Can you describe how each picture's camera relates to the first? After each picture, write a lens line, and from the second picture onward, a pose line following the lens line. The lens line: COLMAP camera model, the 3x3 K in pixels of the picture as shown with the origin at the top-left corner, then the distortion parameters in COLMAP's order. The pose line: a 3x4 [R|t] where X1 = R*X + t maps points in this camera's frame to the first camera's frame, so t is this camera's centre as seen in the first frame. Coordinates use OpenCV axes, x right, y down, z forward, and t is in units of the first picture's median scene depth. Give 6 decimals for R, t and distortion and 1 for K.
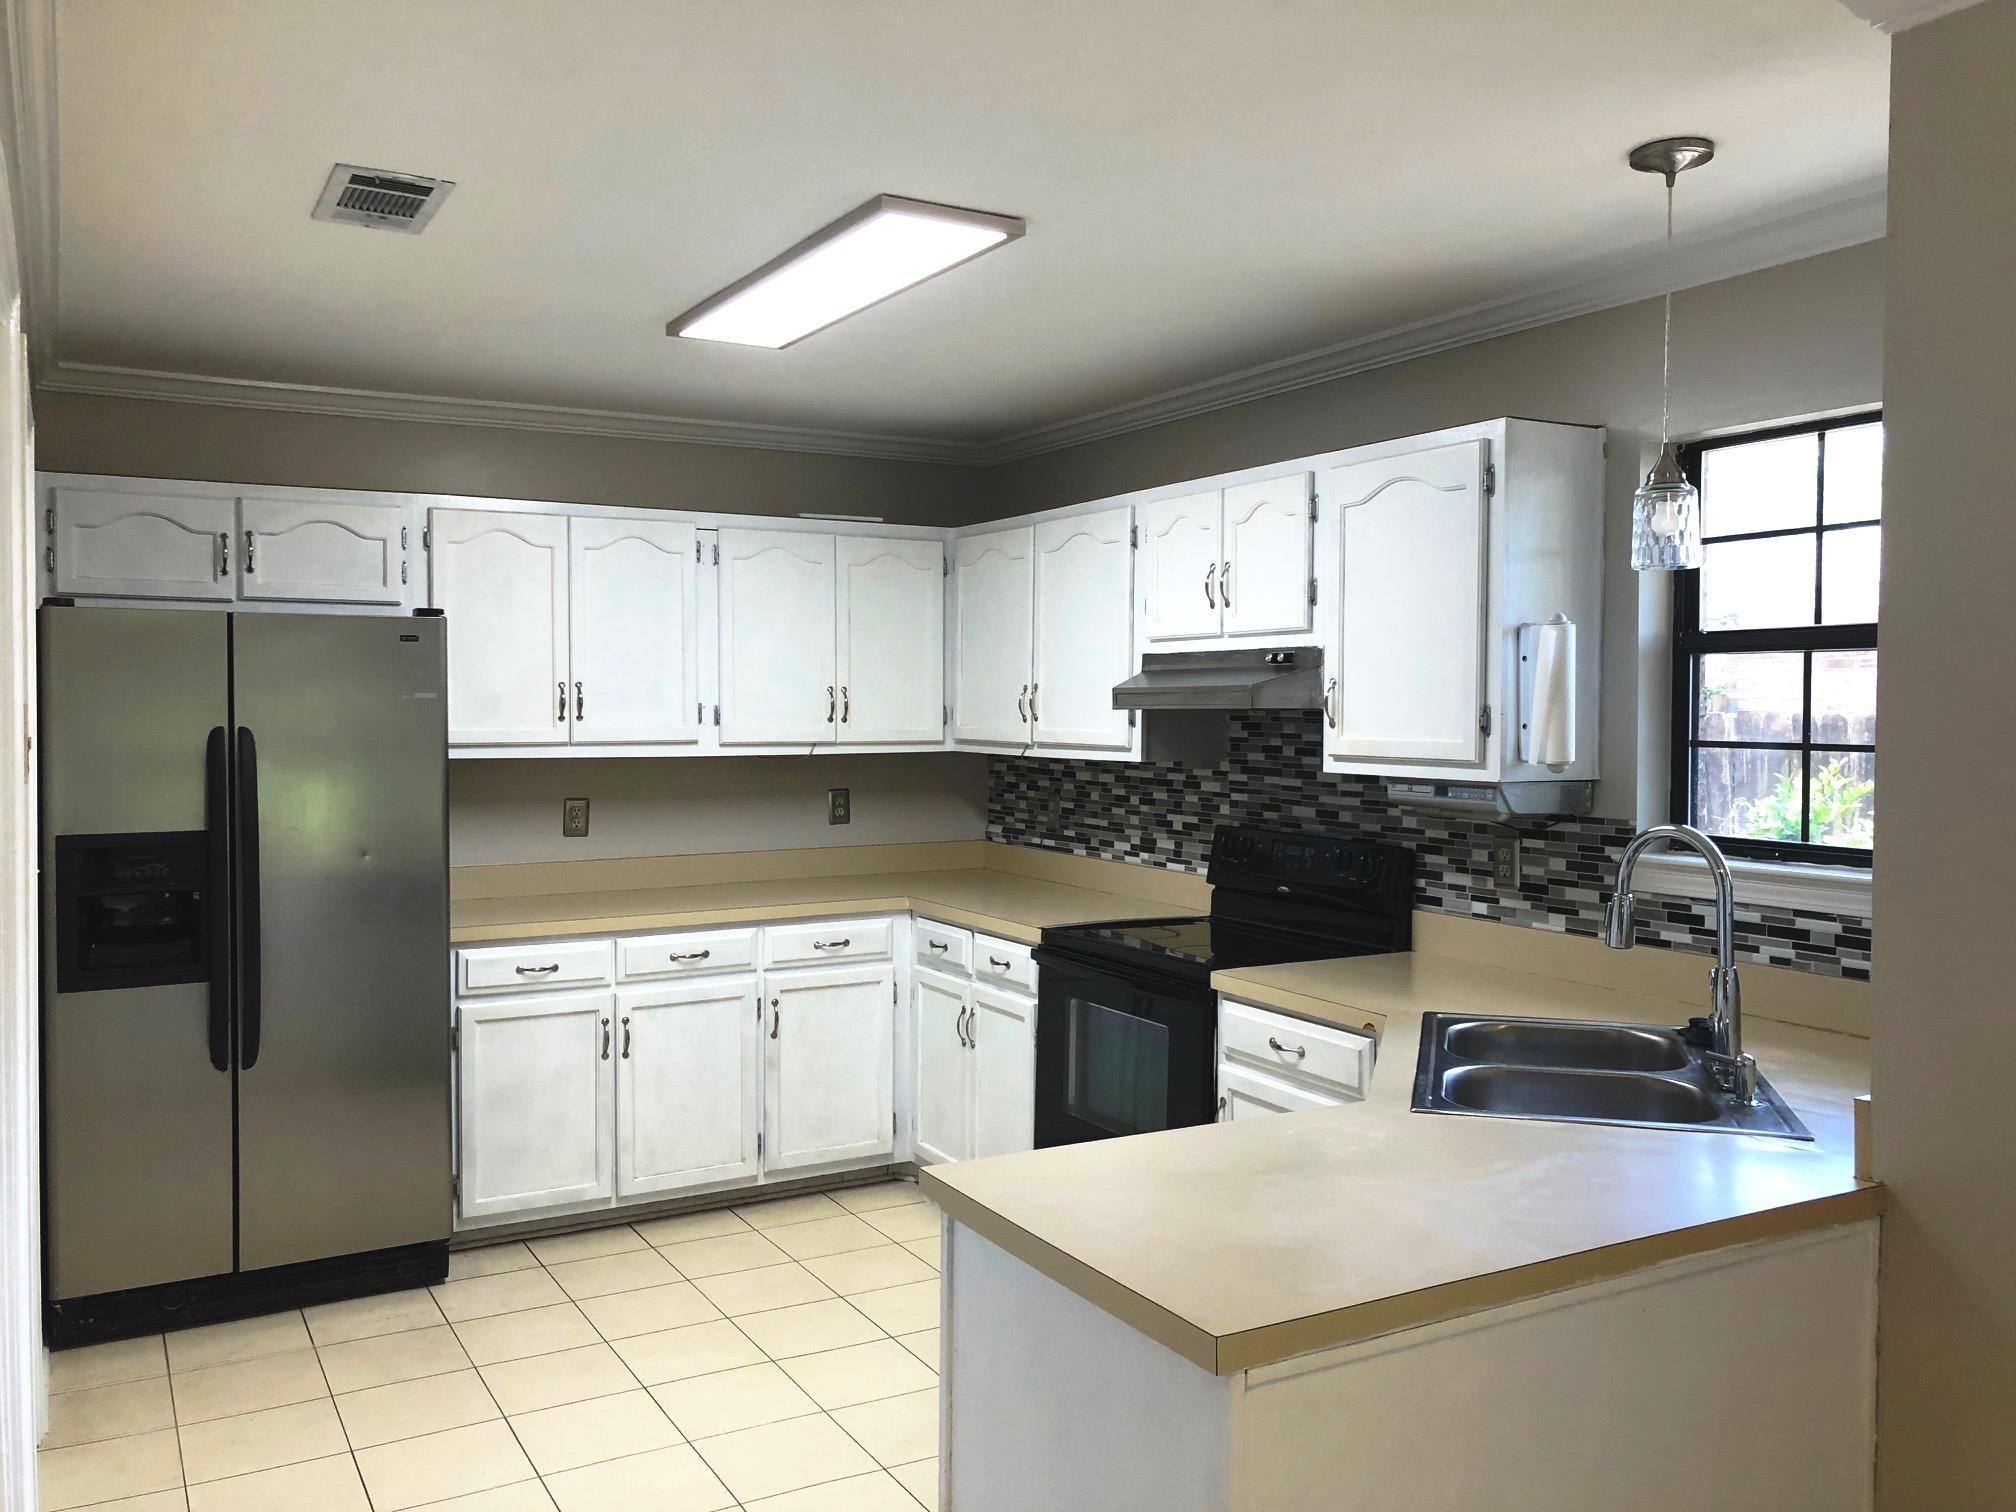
lens RADIAL K [[1664.8, 0, 1008.7], [0, 1664.8, 749.2], [0, 0, 1]] dist [0.026276, -0.005937]
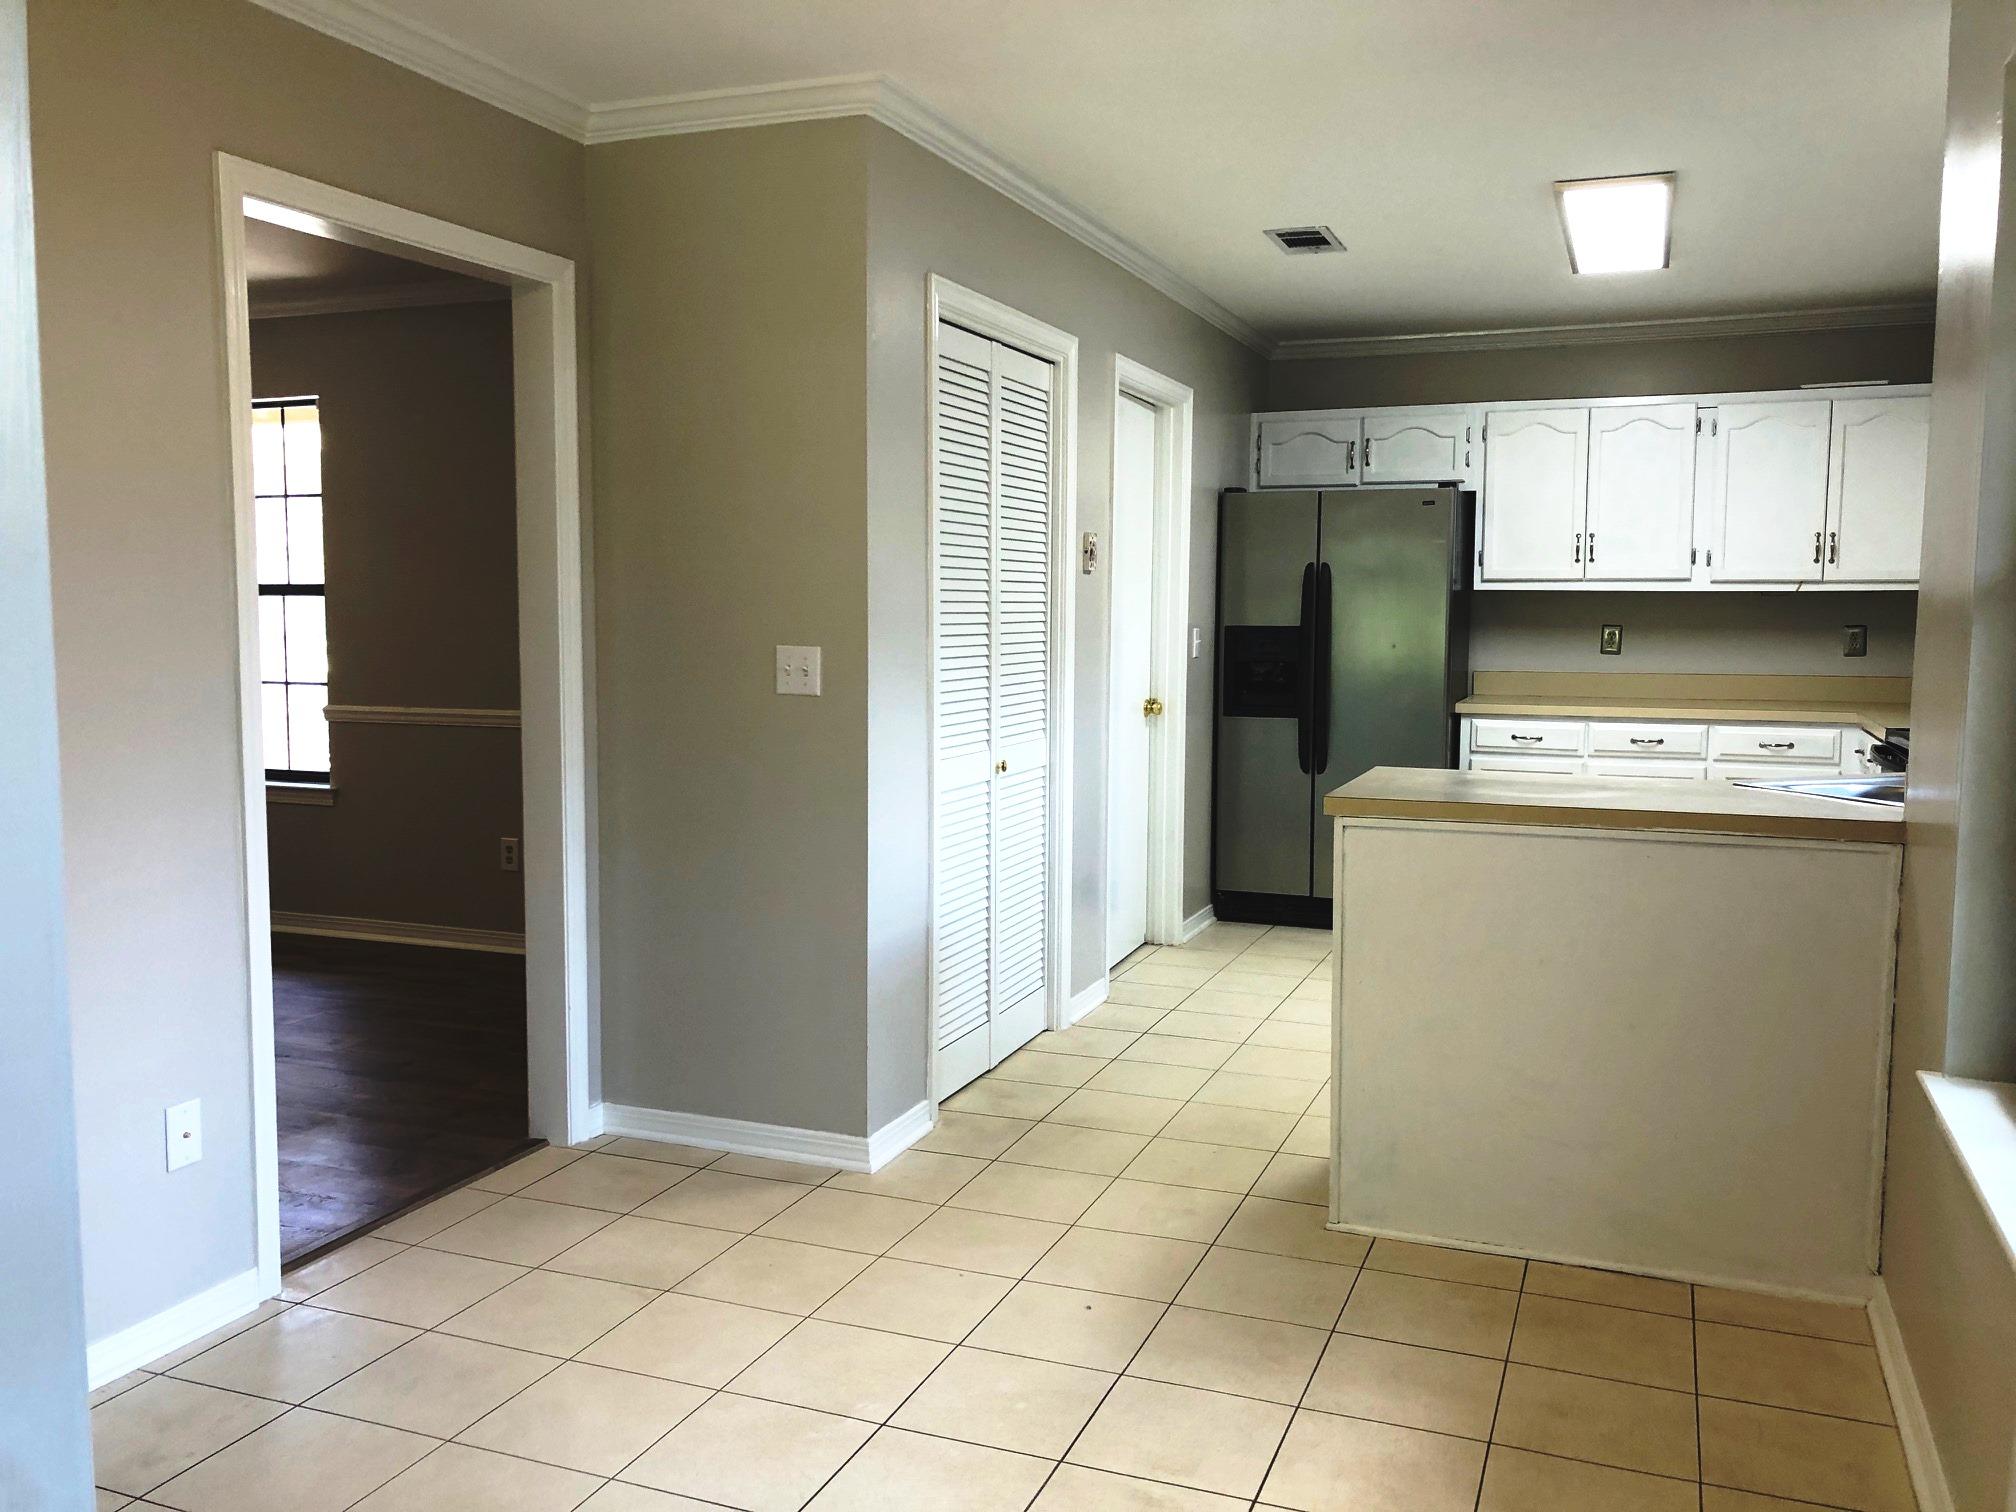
lens RADIAL K [[1664.8, 0, 1012.7], [0, 1664.8, 753.6], [0, 0, 1]] dist [0.026276, -0.005937]
pose [[0.621990, 0.073669, -0.779552, 0.527948], [-0.025992, 0.996958, 0.073475, 0.051074], [0.782594, -0.025438, 0.622012, -0.204534]]
